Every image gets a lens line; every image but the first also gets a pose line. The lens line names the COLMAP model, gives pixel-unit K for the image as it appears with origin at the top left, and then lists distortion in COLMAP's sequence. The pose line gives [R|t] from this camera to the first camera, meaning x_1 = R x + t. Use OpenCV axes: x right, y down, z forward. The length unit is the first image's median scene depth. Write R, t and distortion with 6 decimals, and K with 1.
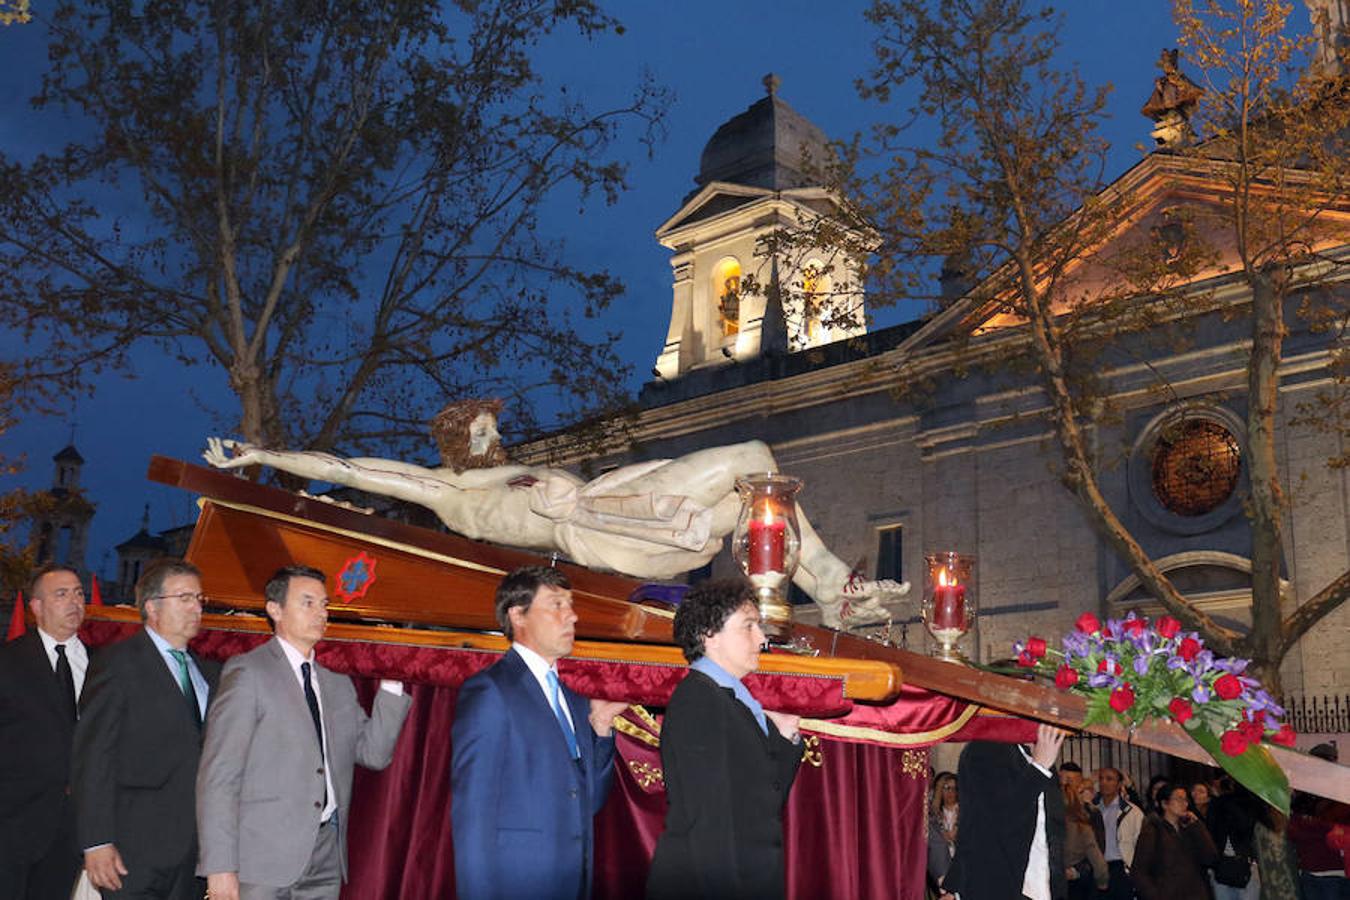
lens RADIAL K [[1493.5, 0, 682.3], [0, 1493.5, 447.7], [0, 0, 1]] dist [-0.072497, 0.000000]
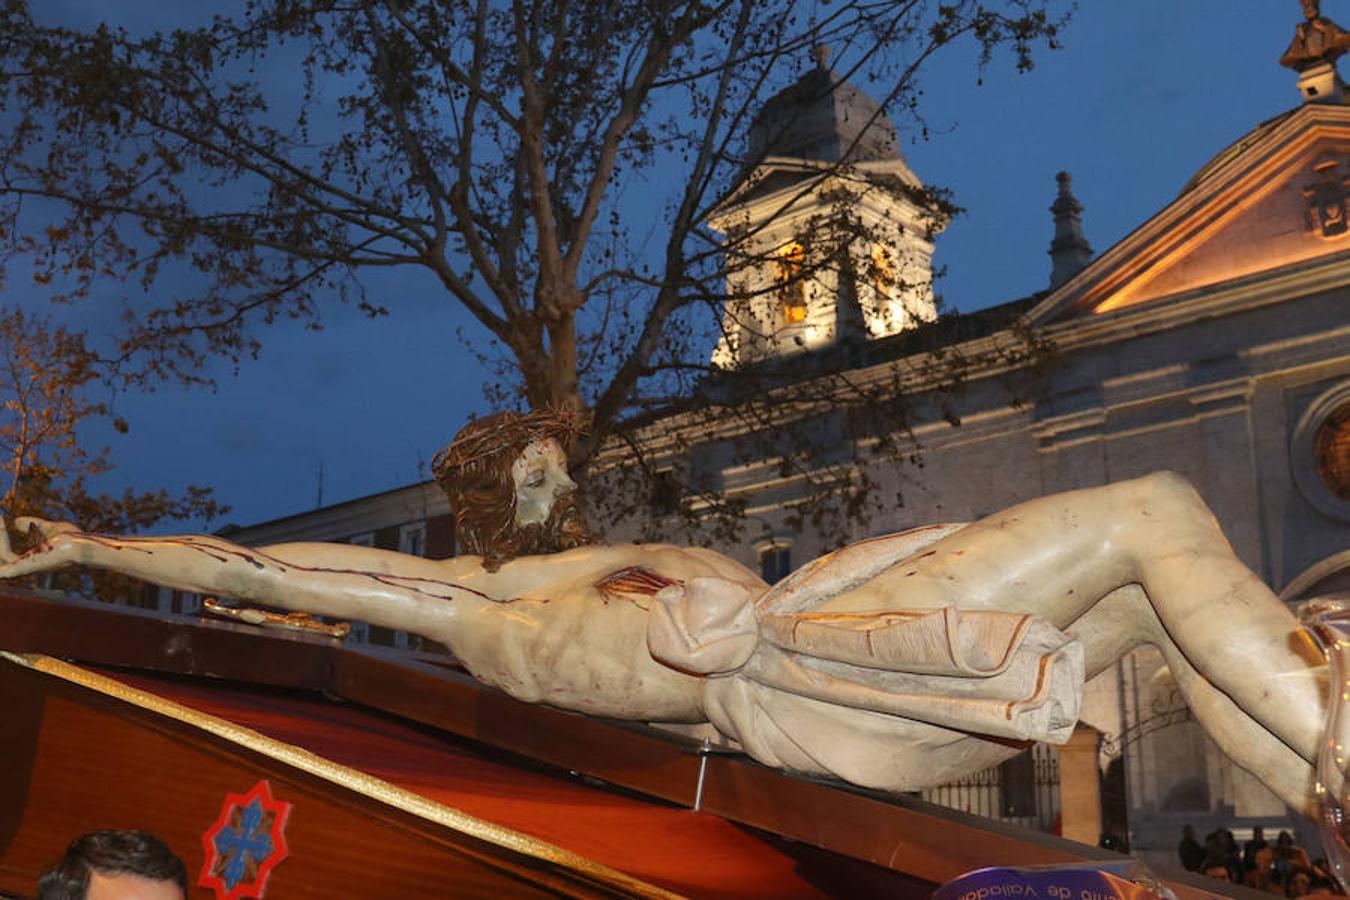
lens RADIAL K [[1493.5, 0, 683.5], [0, 1493.5, 429.1], [0, 0, 1]] dist [-0.072497, 0.000000]
pose [[0.998362, -0.020273, 0.053500, -0.104214], [0.021494, 0.999519, -0.022350, 0.010274], [-0.053021, 0.023463, 0.998318, 0.115284]]
